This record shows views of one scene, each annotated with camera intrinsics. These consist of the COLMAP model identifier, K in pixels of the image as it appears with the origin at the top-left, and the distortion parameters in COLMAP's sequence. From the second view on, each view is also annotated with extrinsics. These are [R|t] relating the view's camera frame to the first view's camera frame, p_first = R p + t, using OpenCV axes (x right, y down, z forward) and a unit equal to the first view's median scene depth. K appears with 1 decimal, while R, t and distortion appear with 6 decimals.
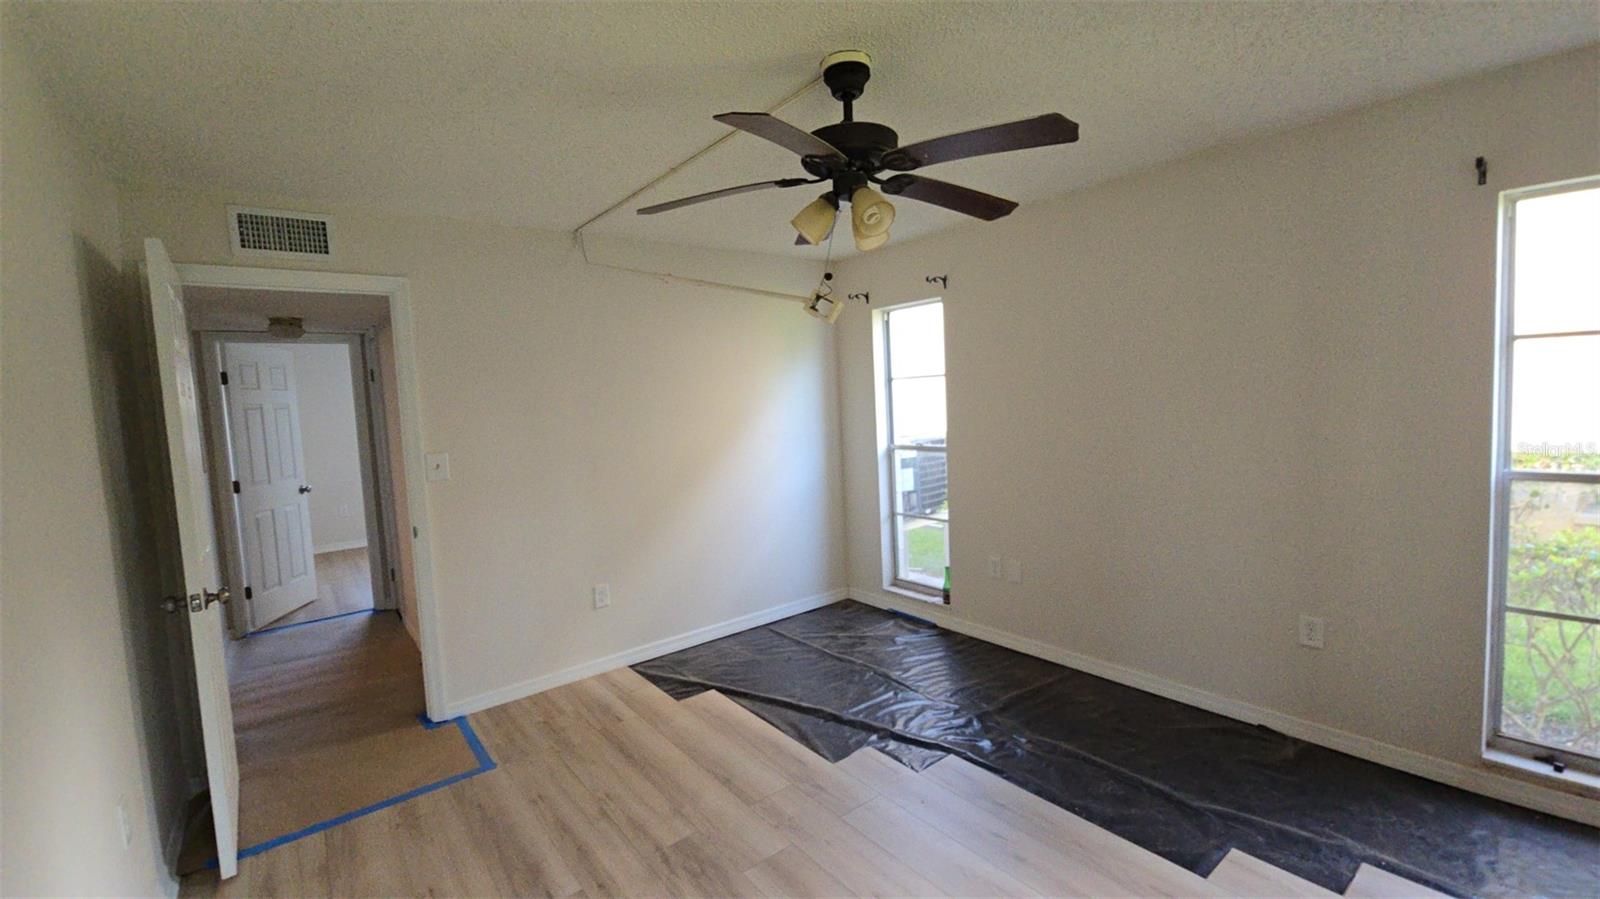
lens RADIAL K [[663.8, 0, 792.1], [0, 663.8, 447.3], [0, 0, 1]] dist [-0.000740, -0.000043]
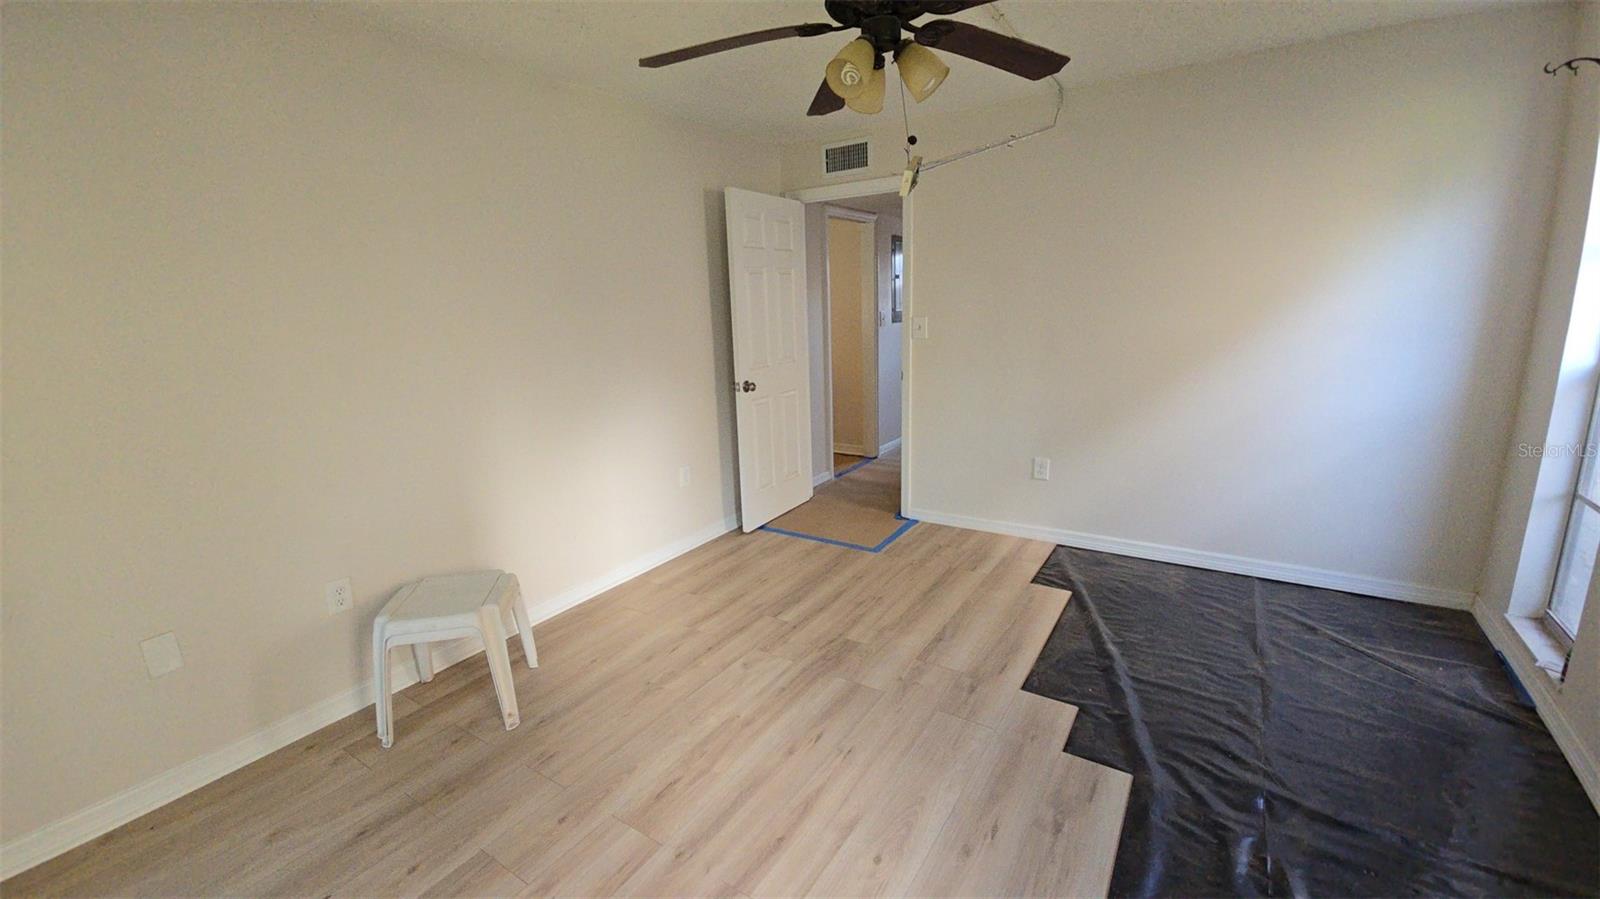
lens RADIAL K [[663.8, 0, 792.1], [0, 663.8, 447.3], [0, 0, 1]] dist [-0.000740, -0.000043]
pose [[0.319319, 0.251743, -0.913598, 0.607858], [-0.050752, 0.967229, 0.248782, -0.054200], [0.946287, -0.033073, 0.321631, 0.346673]]
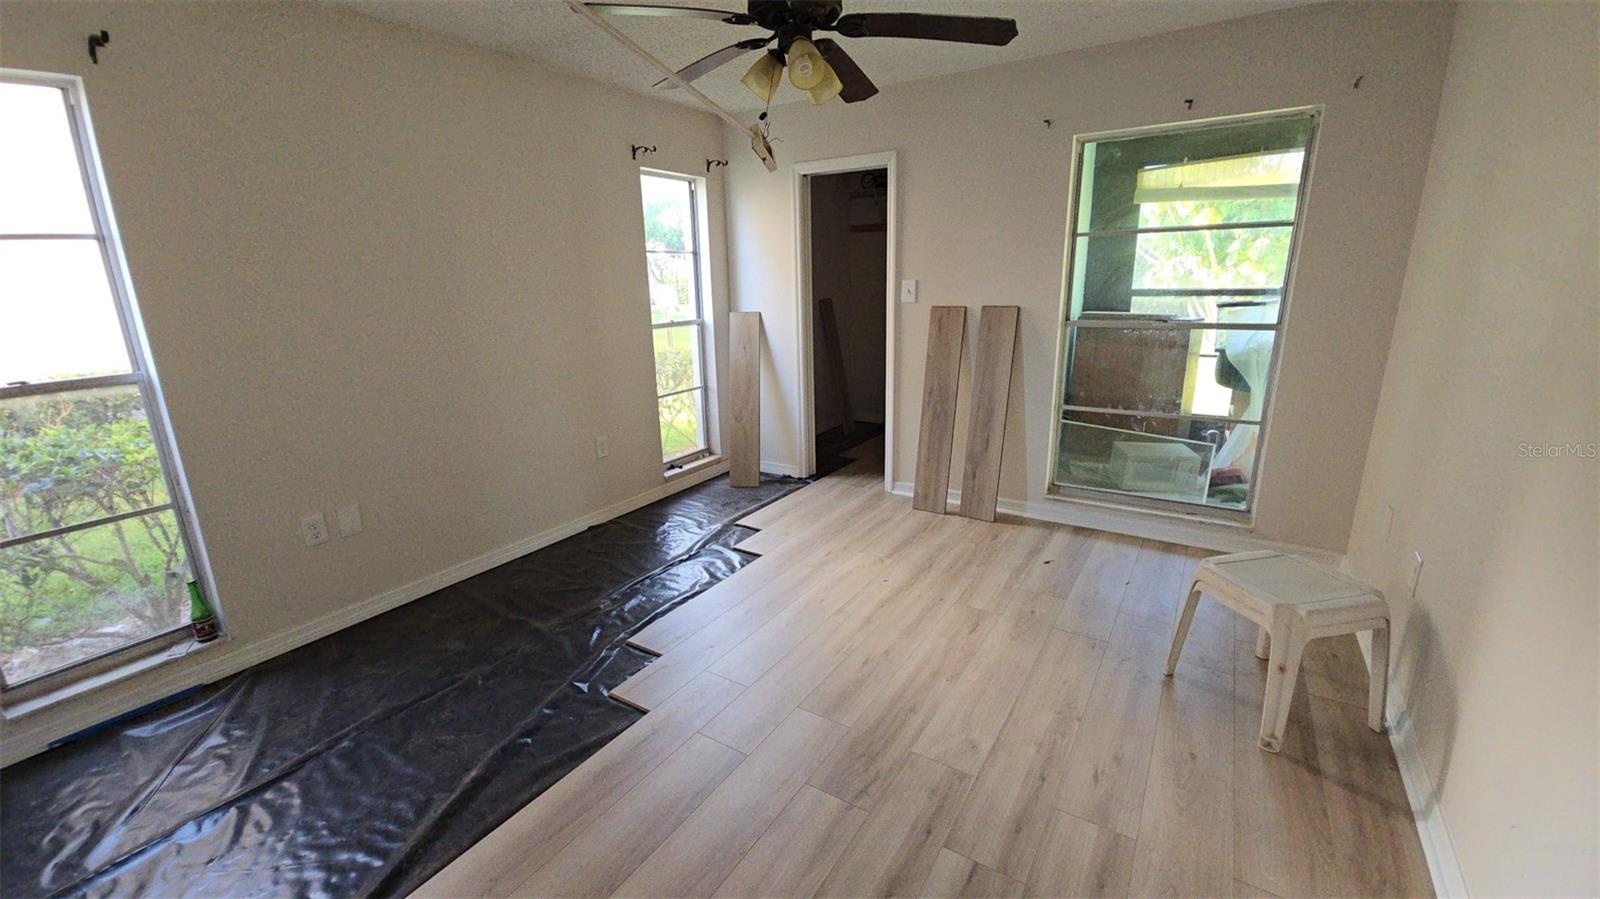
lens RADIAL K [[663.8, 0, 792.1], [0, 663.8, 447.3], [0, 0, 1]] dist [-0.000740, -0.000043]
pose [[-0.327633, -0.189870, 0.925530, -0.596257], [0.102561, 0.966663, 0.234615, -0.021107], [-0.939222, 0.171791, -0.297238, 0.859536]]
